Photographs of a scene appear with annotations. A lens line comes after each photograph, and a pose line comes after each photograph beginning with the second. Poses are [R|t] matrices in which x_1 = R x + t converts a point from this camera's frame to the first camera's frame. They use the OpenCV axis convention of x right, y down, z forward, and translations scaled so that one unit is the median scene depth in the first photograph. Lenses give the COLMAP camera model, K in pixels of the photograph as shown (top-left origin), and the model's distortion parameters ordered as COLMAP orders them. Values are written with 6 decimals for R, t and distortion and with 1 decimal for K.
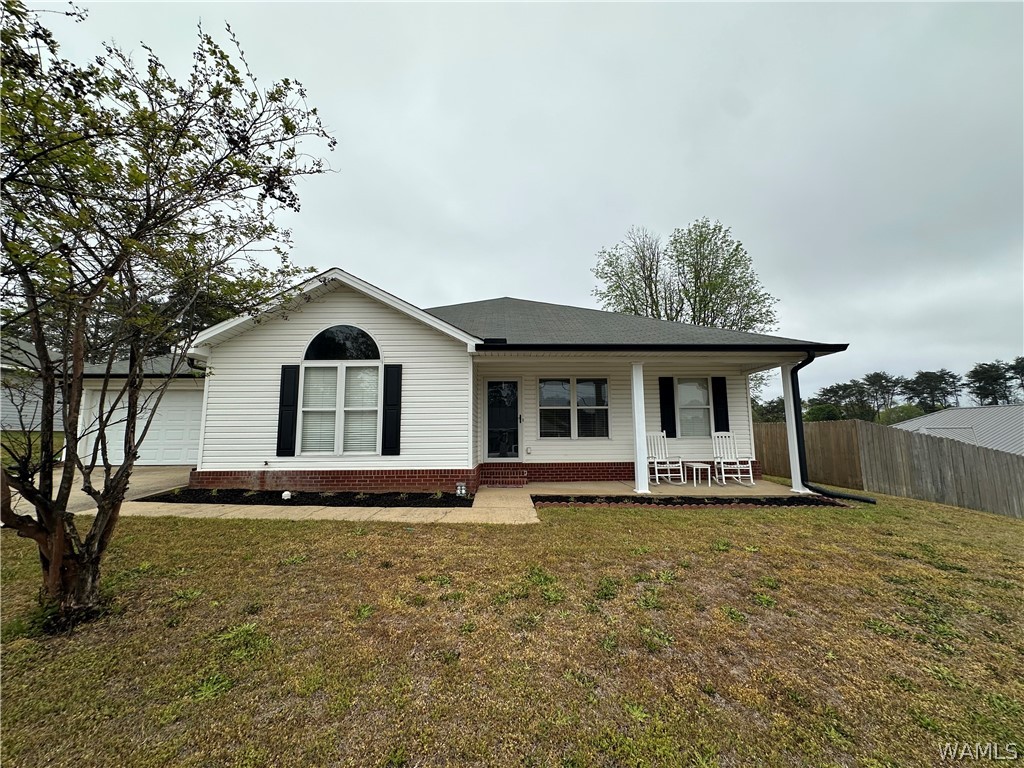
lens RADIAL K [[405.9, 0, 512.7], [0, 405.9, 384.0], [0, 0, 1]] dist [-0.003811, 0.000496]
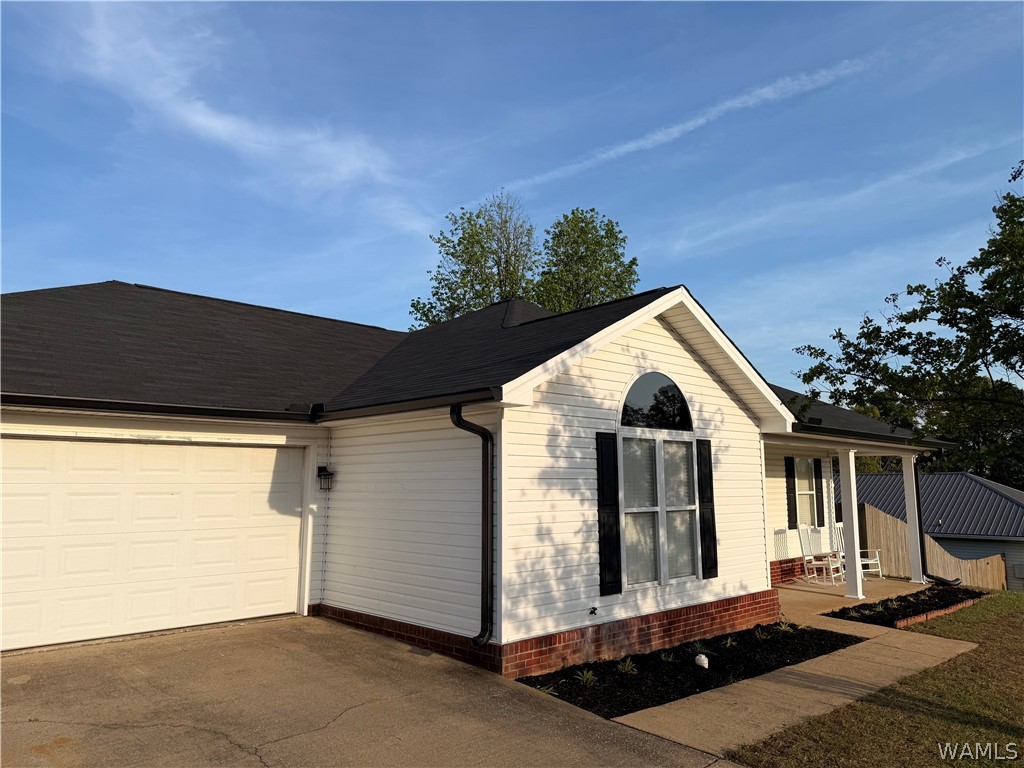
lens RADIAL K [[711.5, 0, 512.5], [0, 711.5, 377.8], [0, 0, 1]] dist [0.021778, -0.013293]
pose [[0.740164, 0.105171, 0.664150, -1.360133], [-0.089223, 0.994320, -0.058019, -0.055251], [-0.666480, -0.016314, 0.745344, 0.348492]]
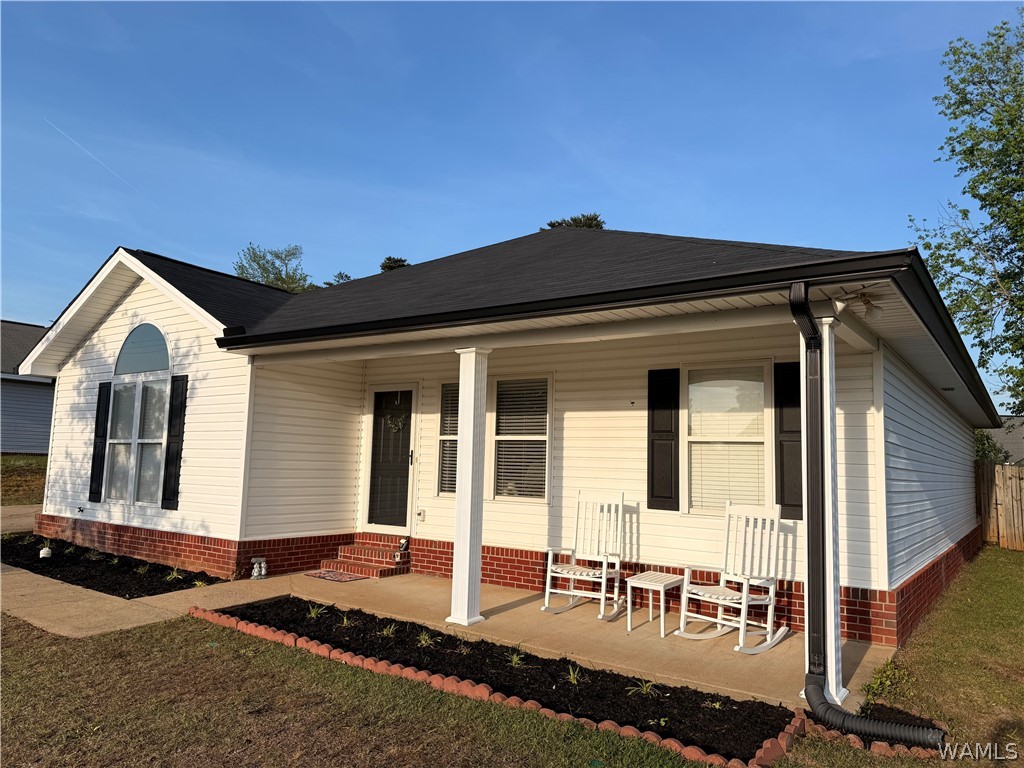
lens RADIAL K [[711.5, 0, 532.5], [0, 711.5, 390.7], [0, 0, 1]] dist [0.021778, -0.013293]
pose [[0.814827, -0.031460, -0.578850, 0.902813], [0.041436, 0.999133, 0.004025, -0.003676], [0.578221, -0.027265, 0.815424, 0.378387]]
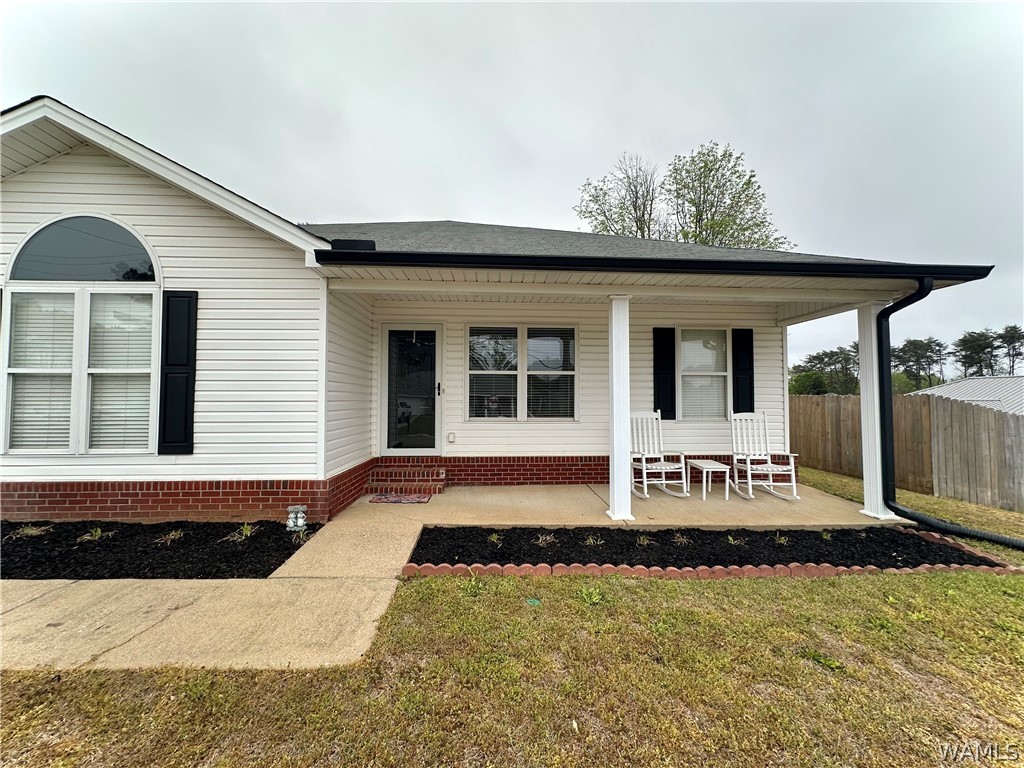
lens RADIAL K [[405.9, 0, 512.2], [0, 405.9, 384.3], [0, 0, 1]] dist [-0.003811, 0.000496]
pose [[0.999467, 0.010335, 0.030977, 0.144336], [-0.013100, 0.995817, 0.090425, 0.023003], [-0.029912, -0.090782, 0.995421, 0.442084]]
